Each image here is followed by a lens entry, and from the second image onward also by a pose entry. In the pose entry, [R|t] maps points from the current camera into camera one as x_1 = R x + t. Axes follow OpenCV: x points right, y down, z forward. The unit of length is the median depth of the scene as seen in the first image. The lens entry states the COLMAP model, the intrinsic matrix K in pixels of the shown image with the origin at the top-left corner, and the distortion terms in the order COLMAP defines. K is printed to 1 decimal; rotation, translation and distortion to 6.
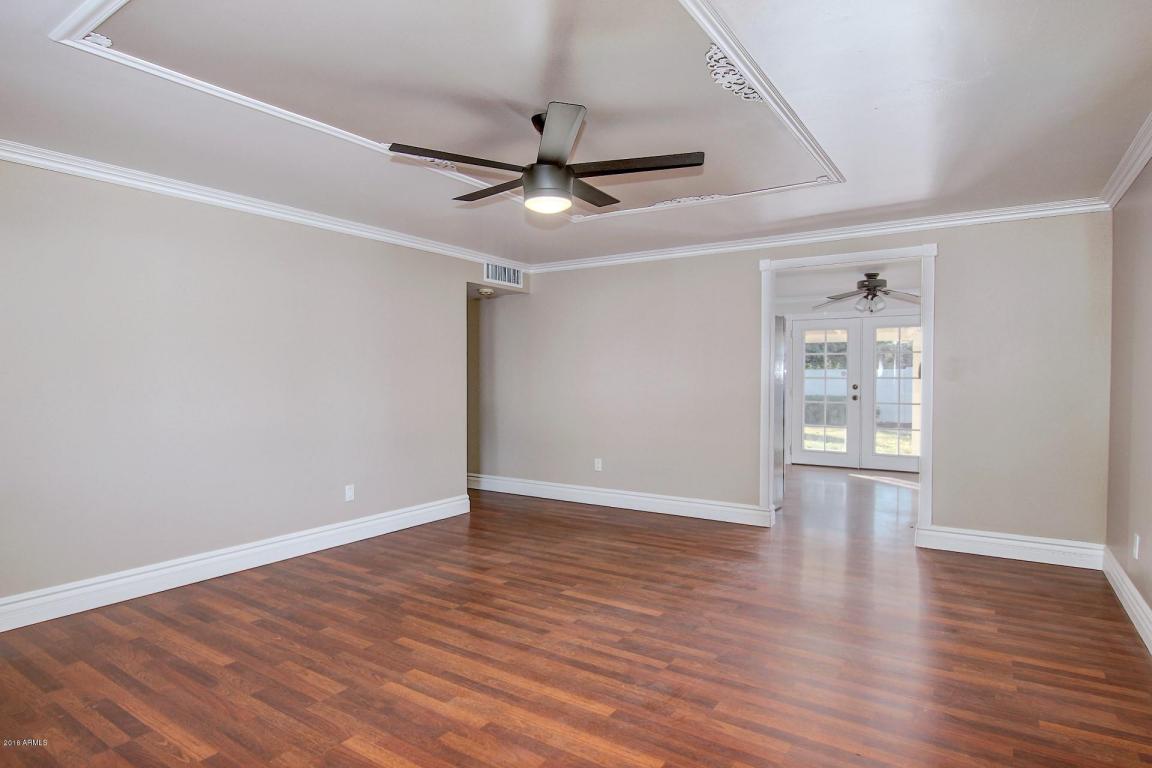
lens RADIAL K [[622.6, 0, 567.8], [0, 622.6, 386.0], [0, 0, 1]] dist [-0.030409, 0.002768]
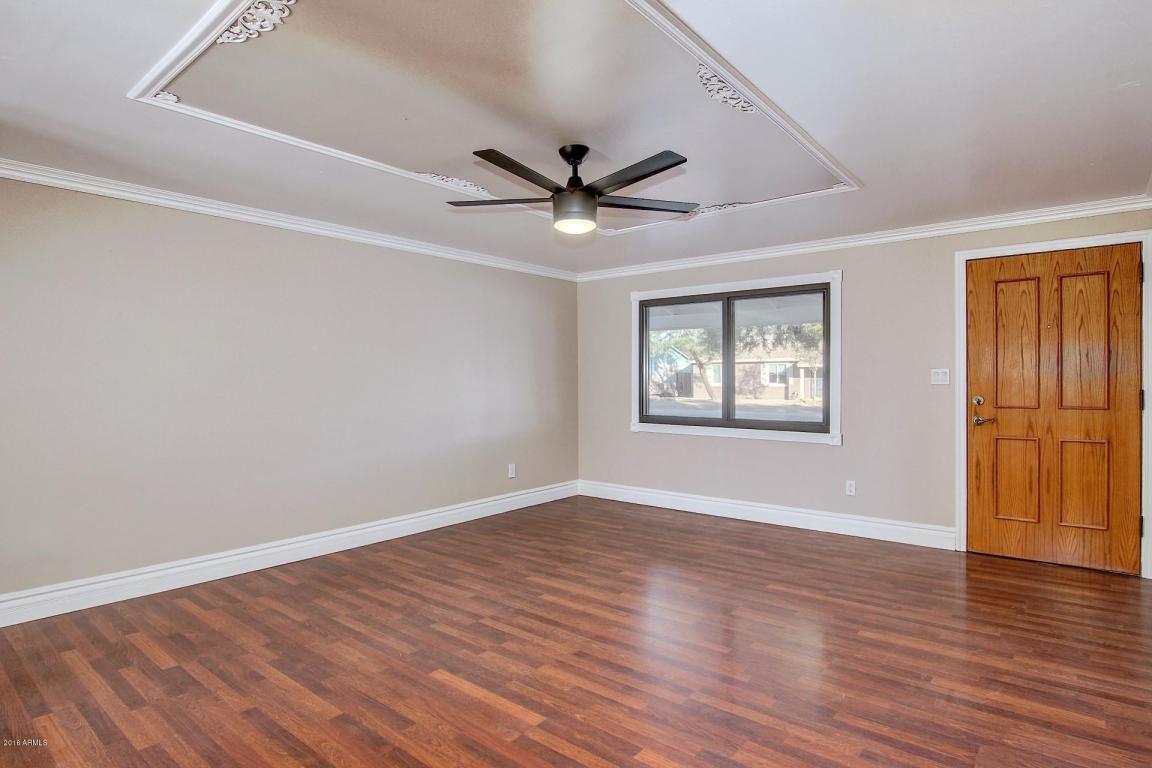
lens RADIAL K [[622.6, 0, 582.1], [0, 622.6, 383.7], [0, 0, 1]] dist [-0.030409, 0.002768]
pose [[-0.996744, 0.004874, 0.080481, -0.114283], [0.006654, 0.999739, 0.021867, -0.029567], [-0.080353, 0.022331, -0.996516, 1.818467]]
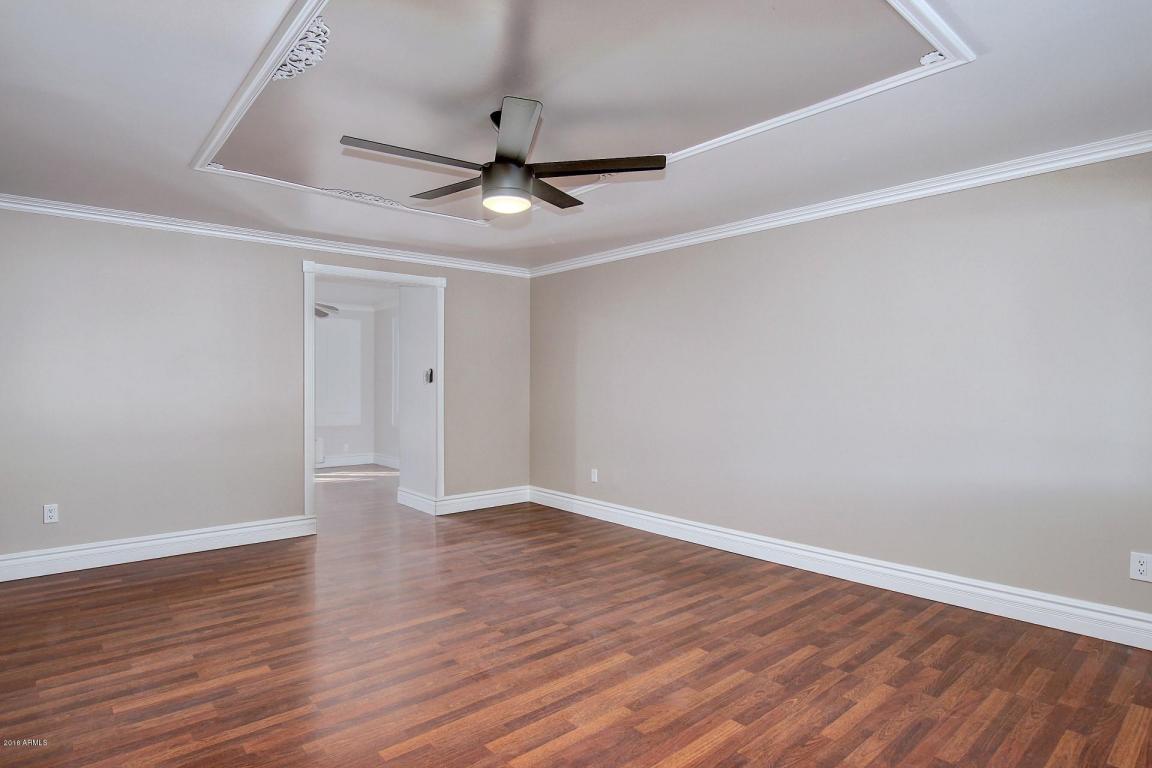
lens RADIAL K [[622.6, 0, 566.9], [0, 622.6, 383.2], [0, 0, 1]] dist [-0.030409, 0.002768]
pose [[0.265169, -0.003428, 0.964196, -0.816382], [0.014727, 0.999891, -0.000495, -0.007575], [-0.964090, 0.014331, 0.265190, 0.560746]]
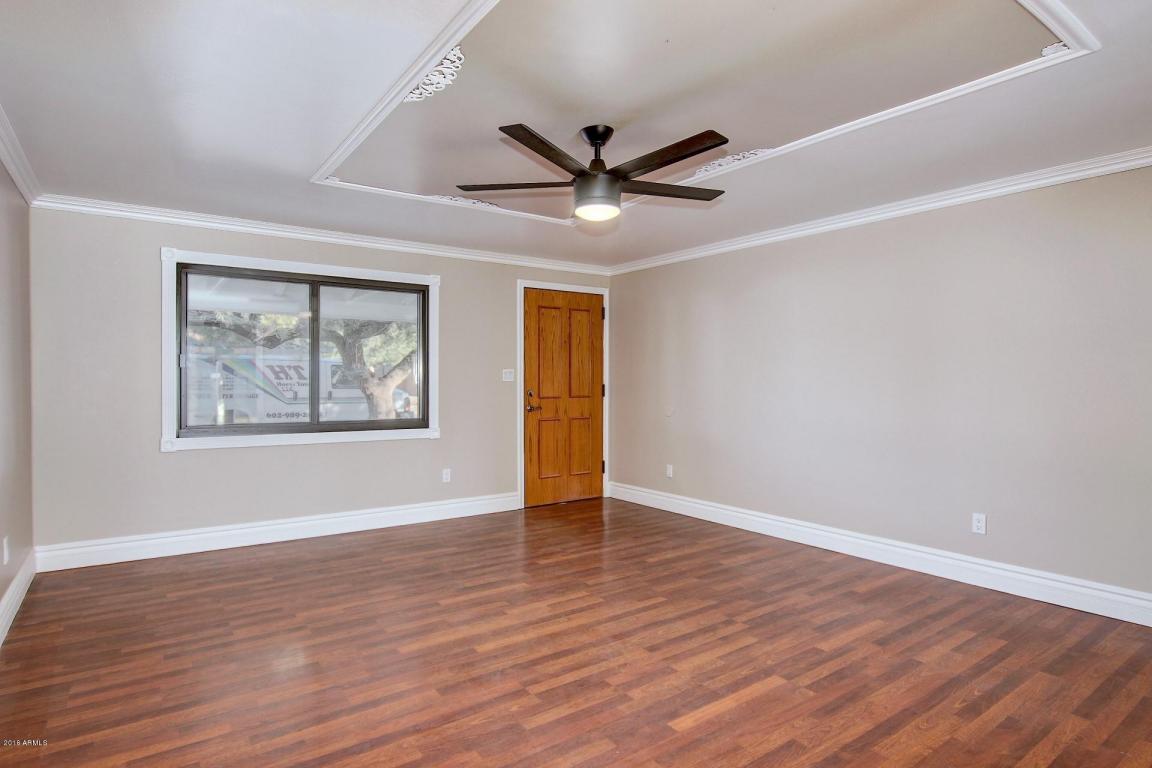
lens RADIAL K [[622.6, 0, 581.8], [0, 622.6, 380.4], [0, 0, 1]] dist [-0.030409, 0.002768]
pose [[-0.329510, 0.004616, -0.944141, 0.831559], [-0.017171, 0.999793, 0.010881, -0.017750], [0.943996, 0.019797, -0.329363, 1.137812]]
